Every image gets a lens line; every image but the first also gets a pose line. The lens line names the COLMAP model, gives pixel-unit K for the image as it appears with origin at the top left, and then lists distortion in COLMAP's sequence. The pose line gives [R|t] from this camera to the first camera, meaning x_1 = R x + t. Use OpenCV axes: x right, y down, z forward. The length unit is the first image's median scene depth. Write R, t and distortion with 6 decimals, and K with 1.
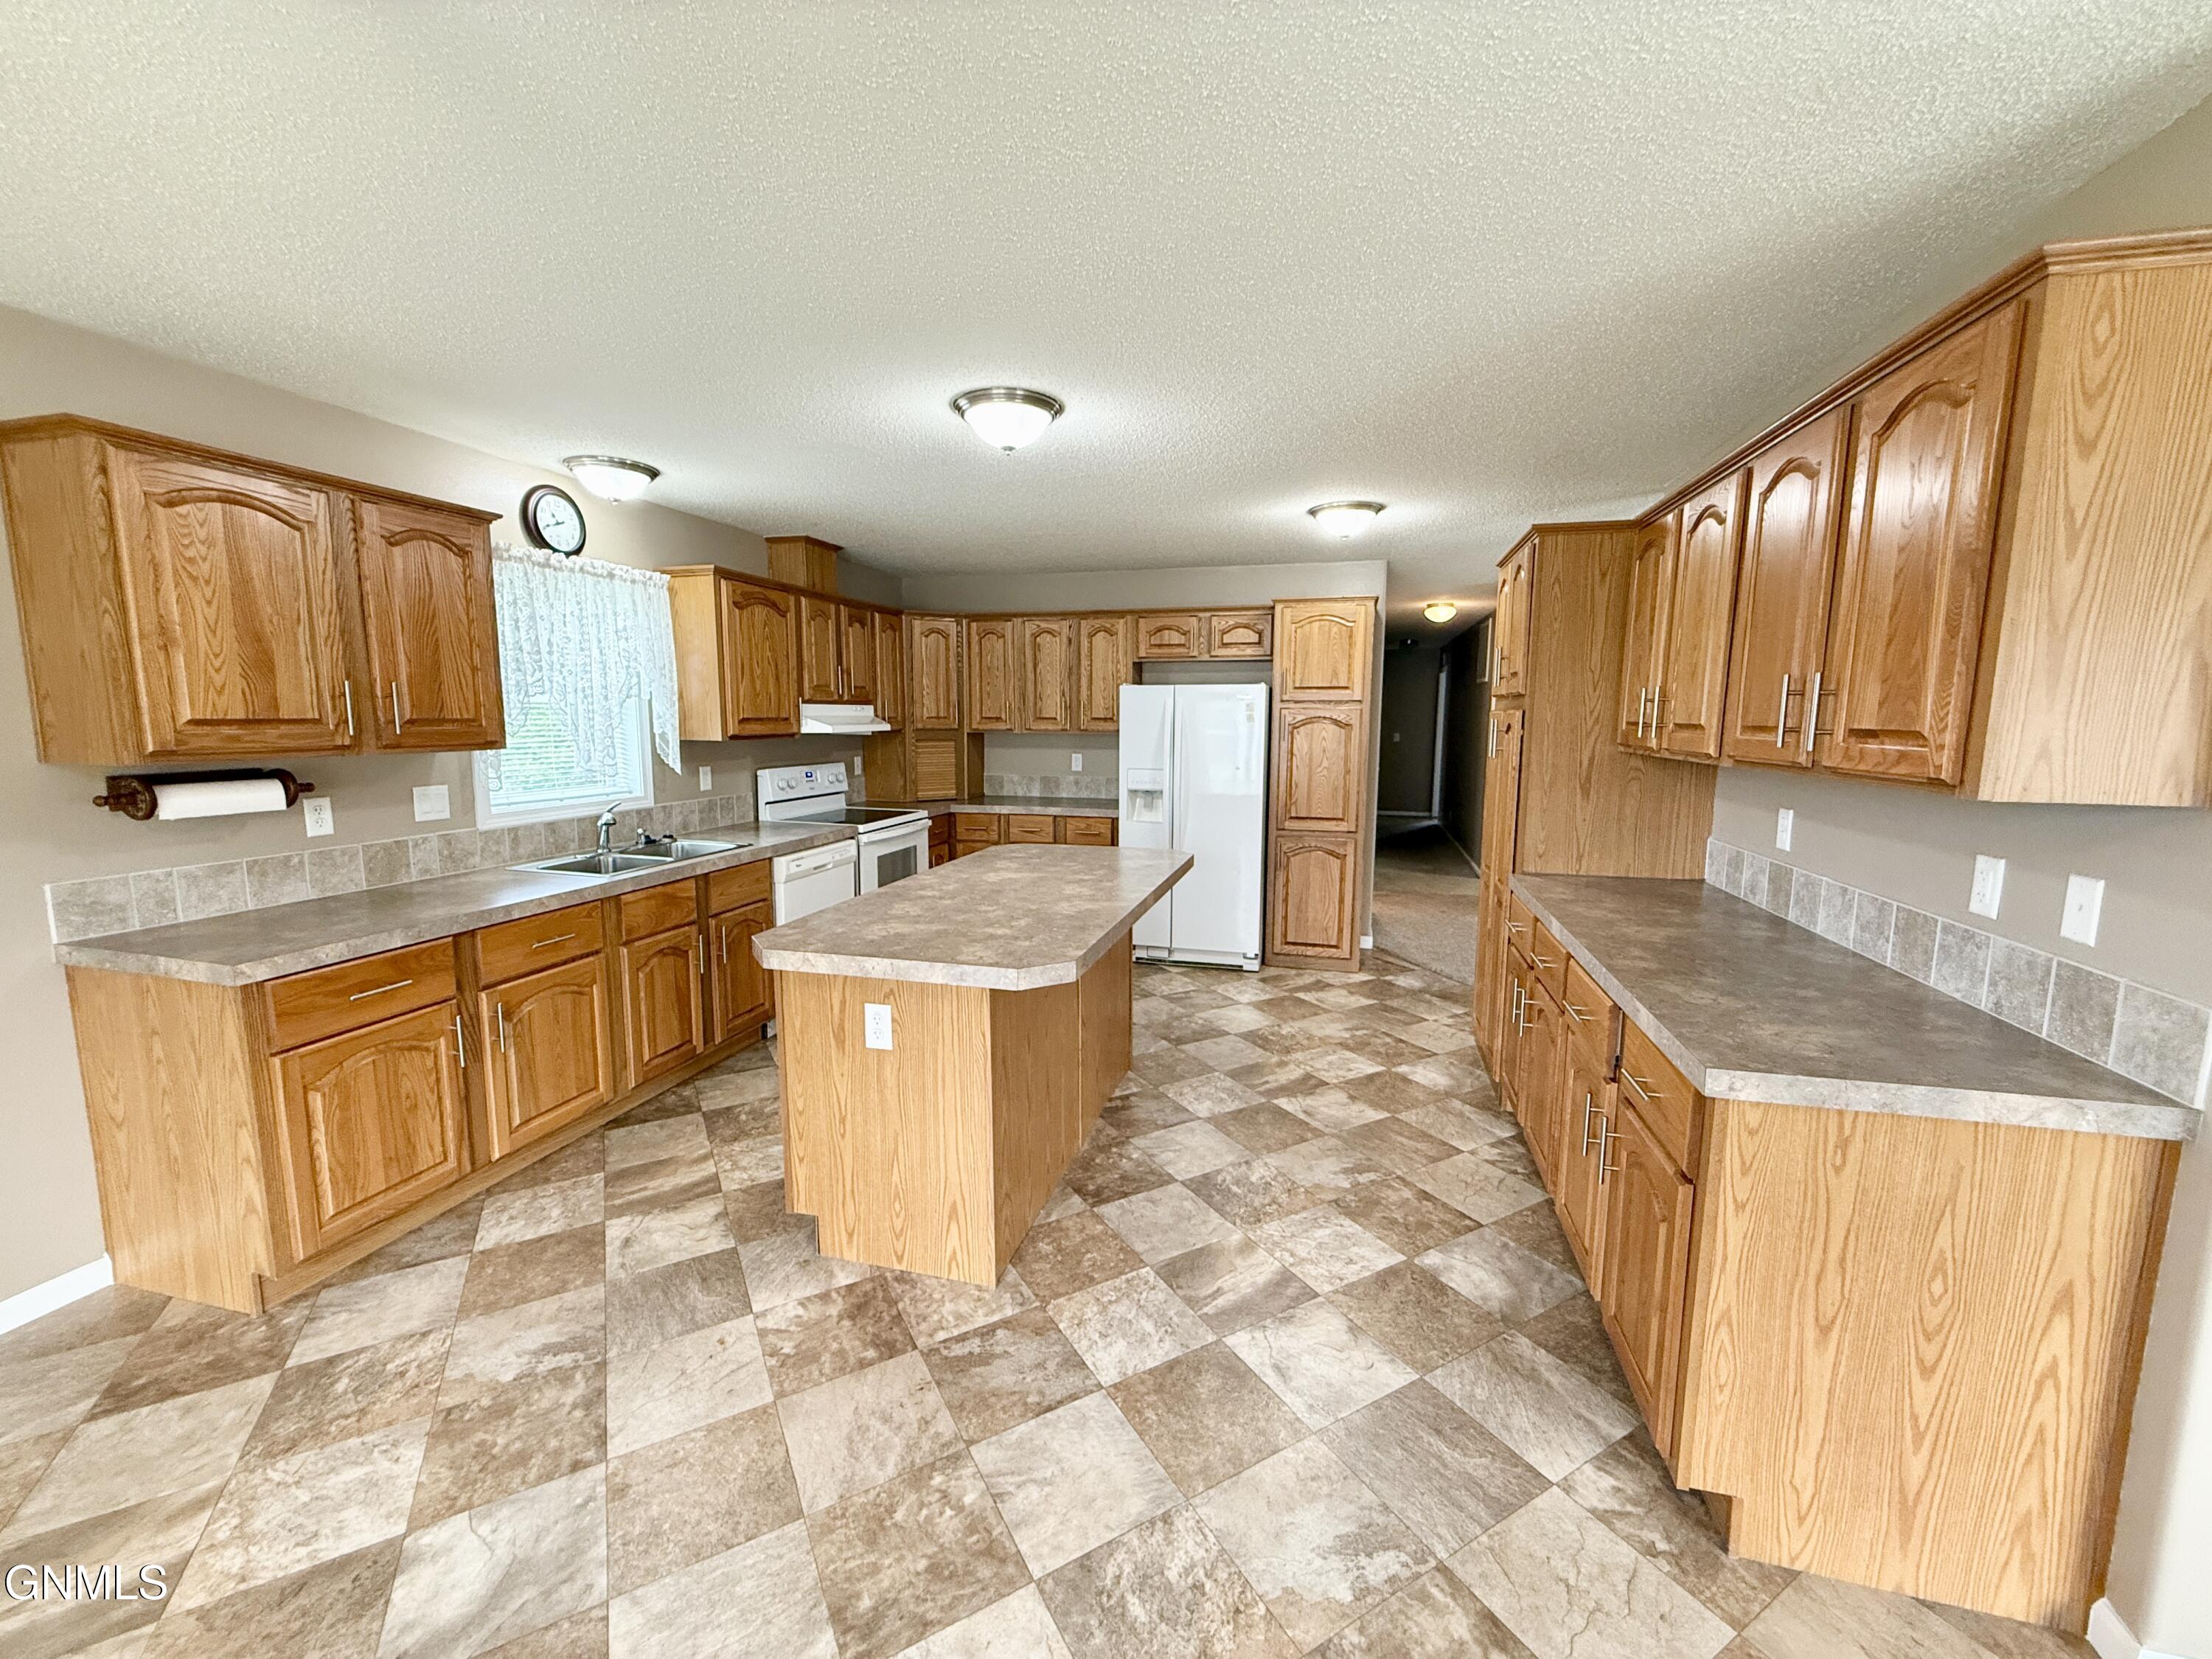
lens RADIAL K [[883.7, 0, 1108.7], [0, 883.7, 829.0], [0, 0, 1]] dist [0.000989, -0.000272]
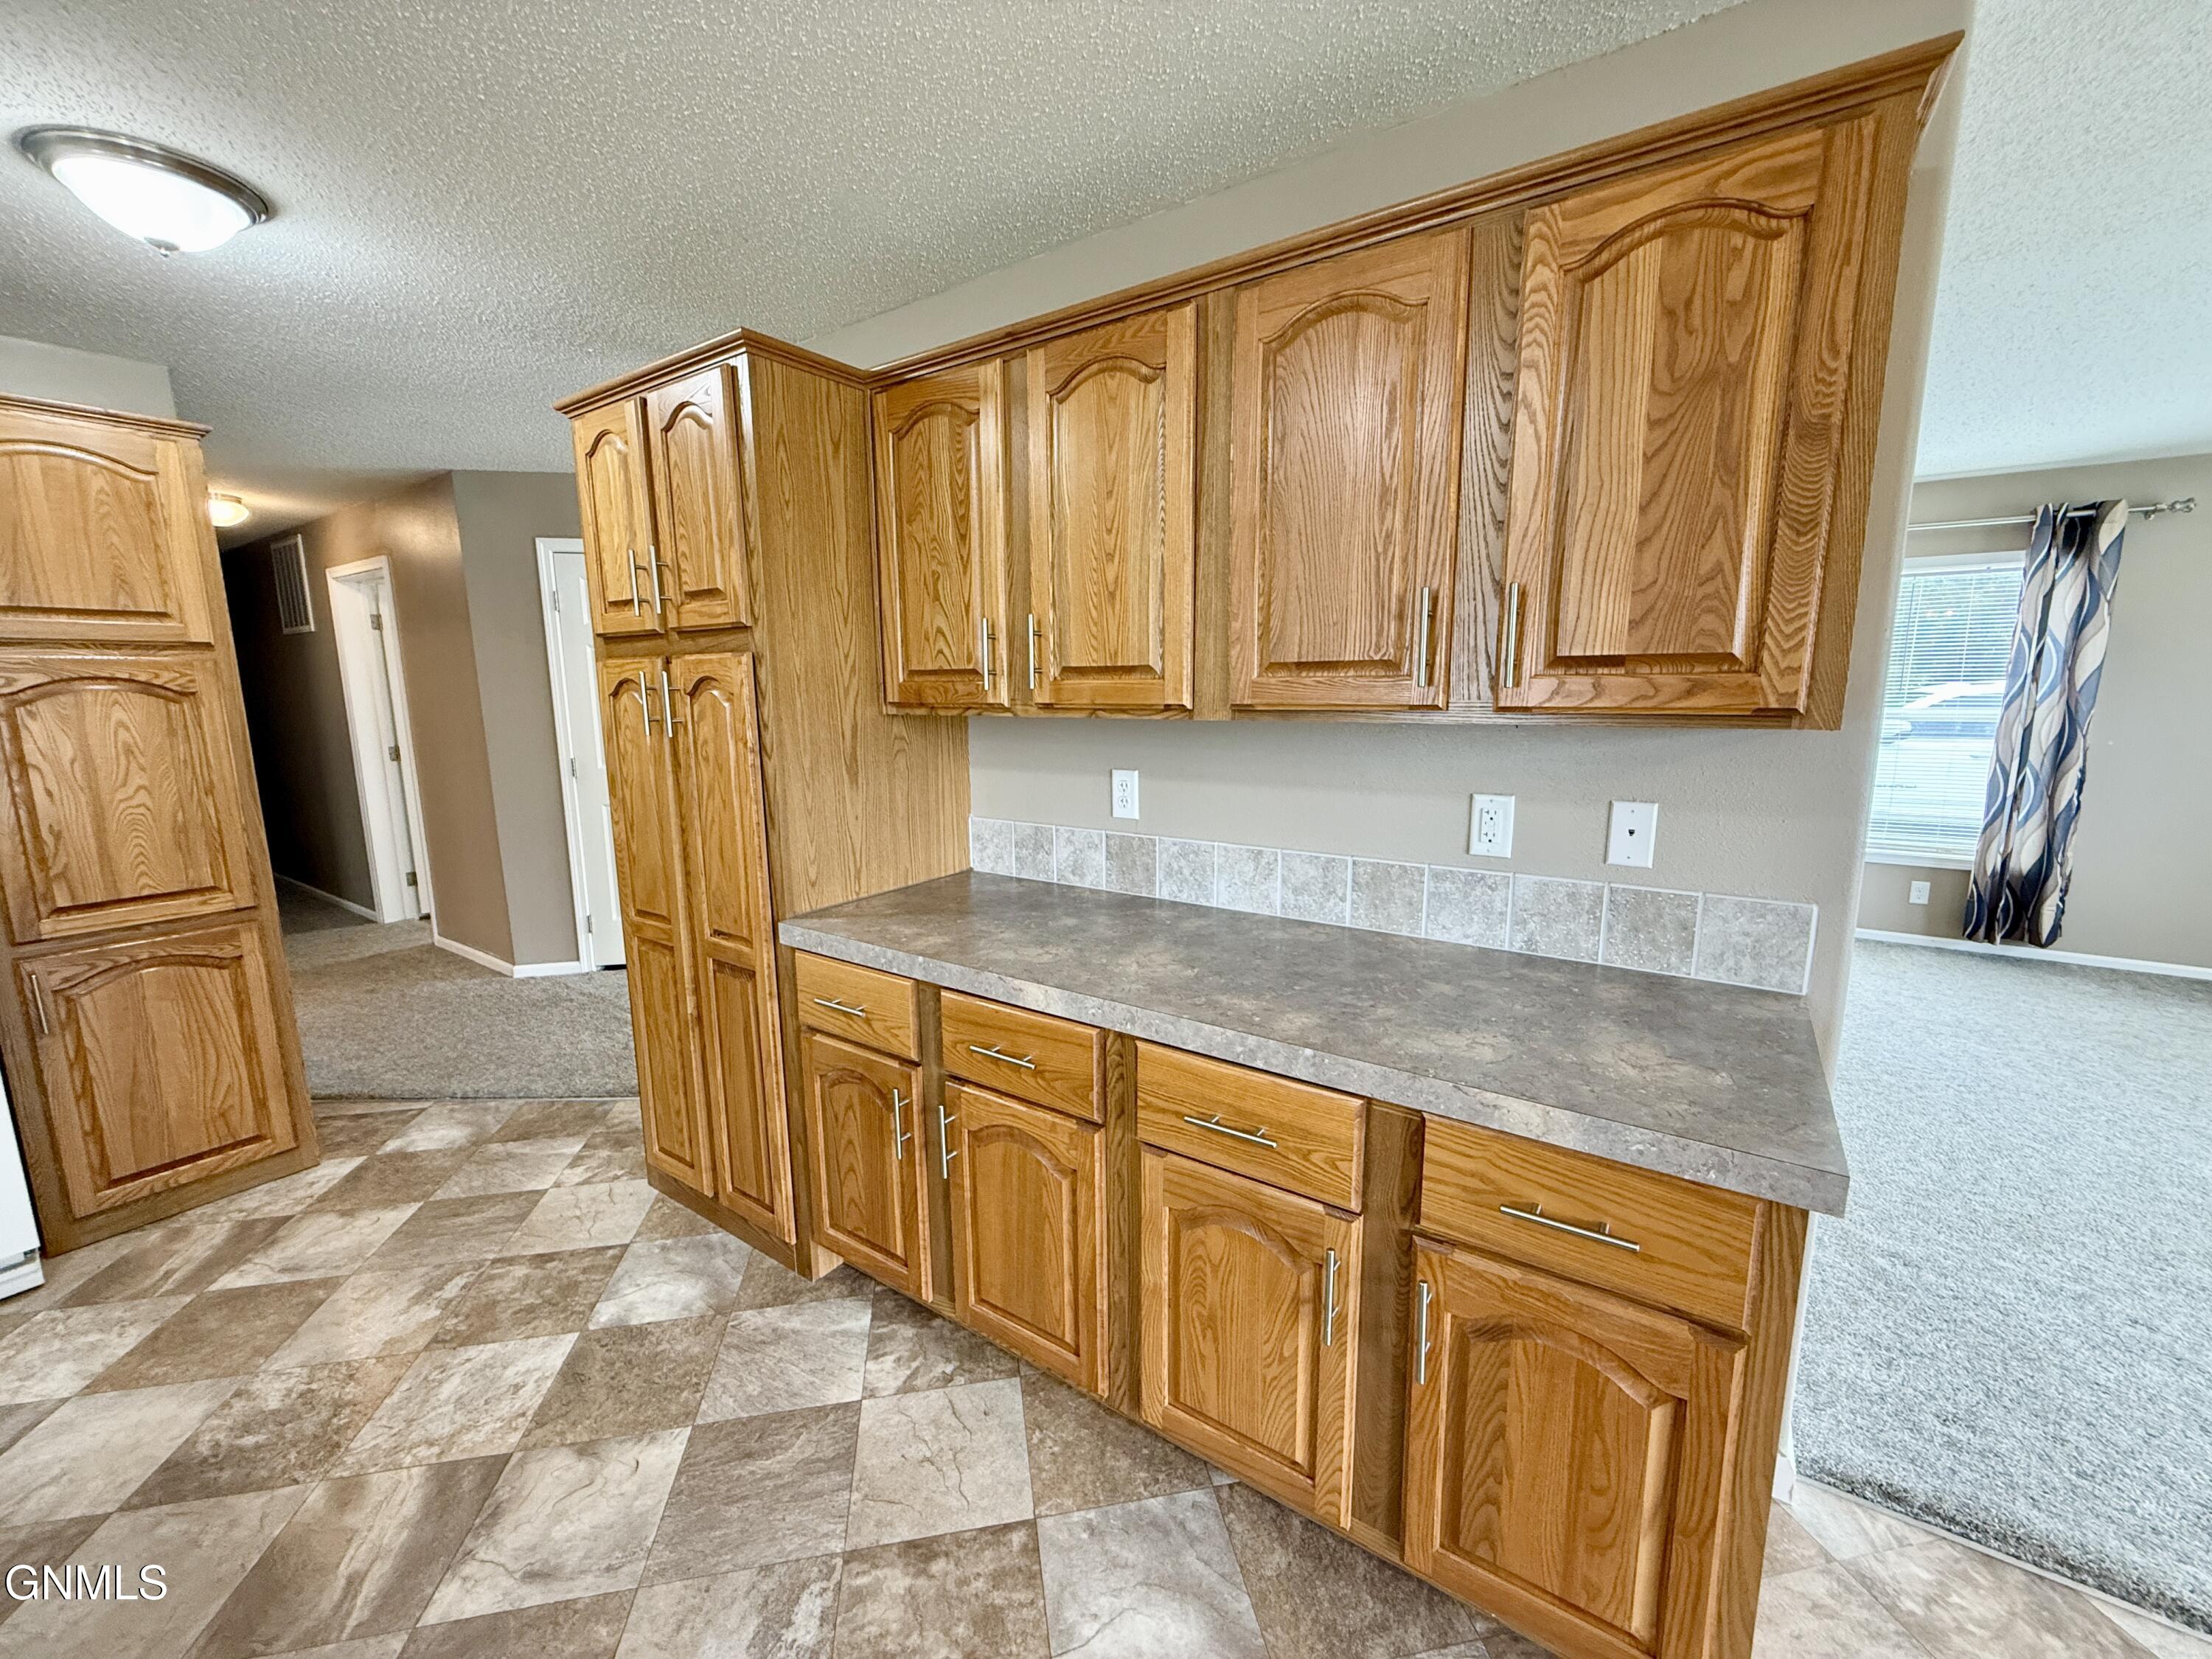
lens RADIAL K [[883.7, 0, 1111.1], [0, 883.7, 828.2], [0, 0, 1]] dist [0.000989, -0.000272]
pose [[0.337216, -0.160867, 0.927581, -0.021831], [0.133433, 0.983513, 0.122058, -0.049241], [-0.931923, 0.082611, 0.353121, 0.484836]]
